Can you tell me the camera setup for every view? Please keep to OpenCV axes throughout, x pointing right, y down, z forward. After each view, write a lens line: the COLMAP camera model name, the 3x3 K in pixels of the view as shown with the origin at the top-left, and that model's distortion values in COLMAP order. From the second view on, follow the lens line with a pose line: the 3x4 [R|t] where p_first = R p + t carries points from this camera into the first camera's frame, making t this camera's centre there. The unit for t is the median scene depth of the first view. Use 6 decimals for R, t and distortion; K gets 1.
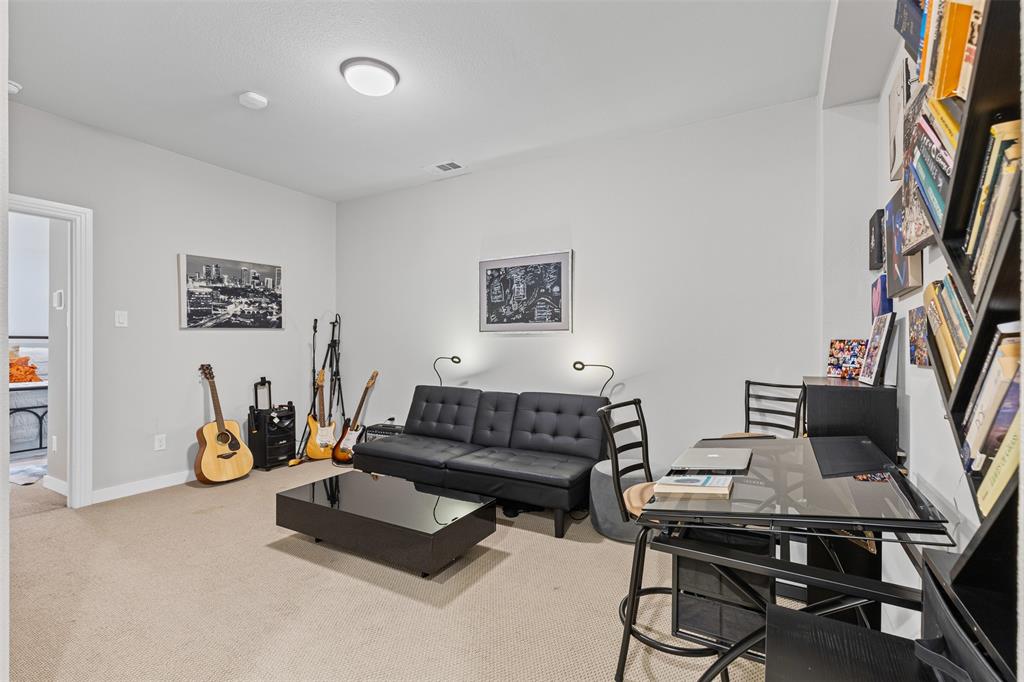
lens RADIAL K [[459.6, 0, 511.0], [0, 459.6, 343.9], [0, 0, 1]] dist [0.007592, -0.000470]
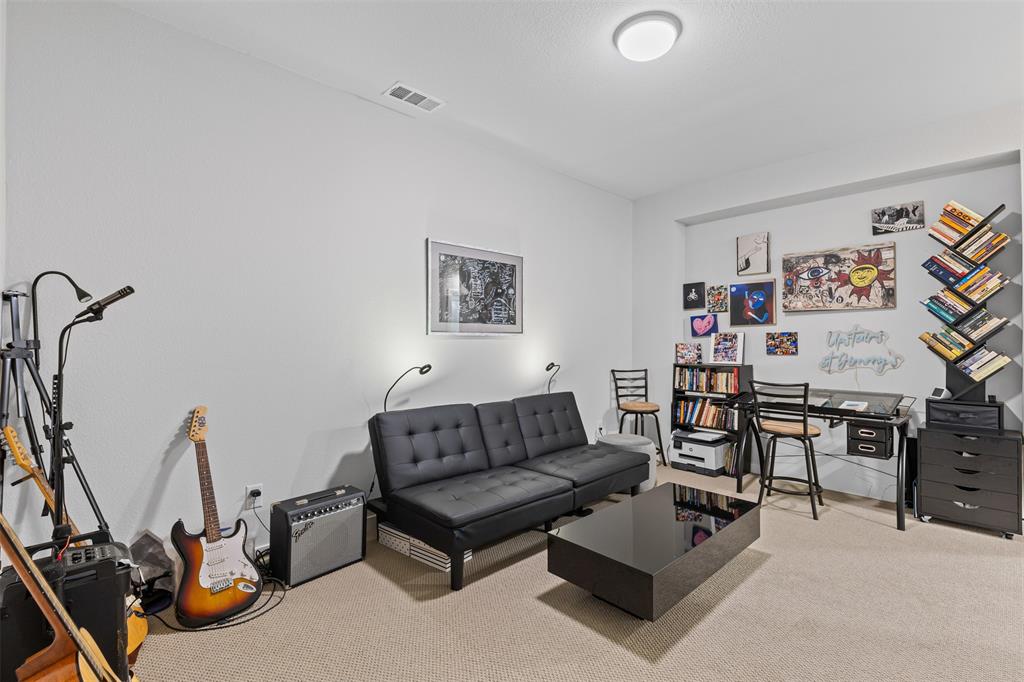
lens RADIAL K [[459.6, 0, 511.5], [0, 459.6, 338.5], [0, 0, 1]] dist [0.007592, -0.000470]
pose [[0.281238, 0.004572, 0.959627, -0.824171], [-0.000841, 0.999989, -0.004518, -0.012910], [-0.959638, 0.000463, 0.281239, 0.700835]]
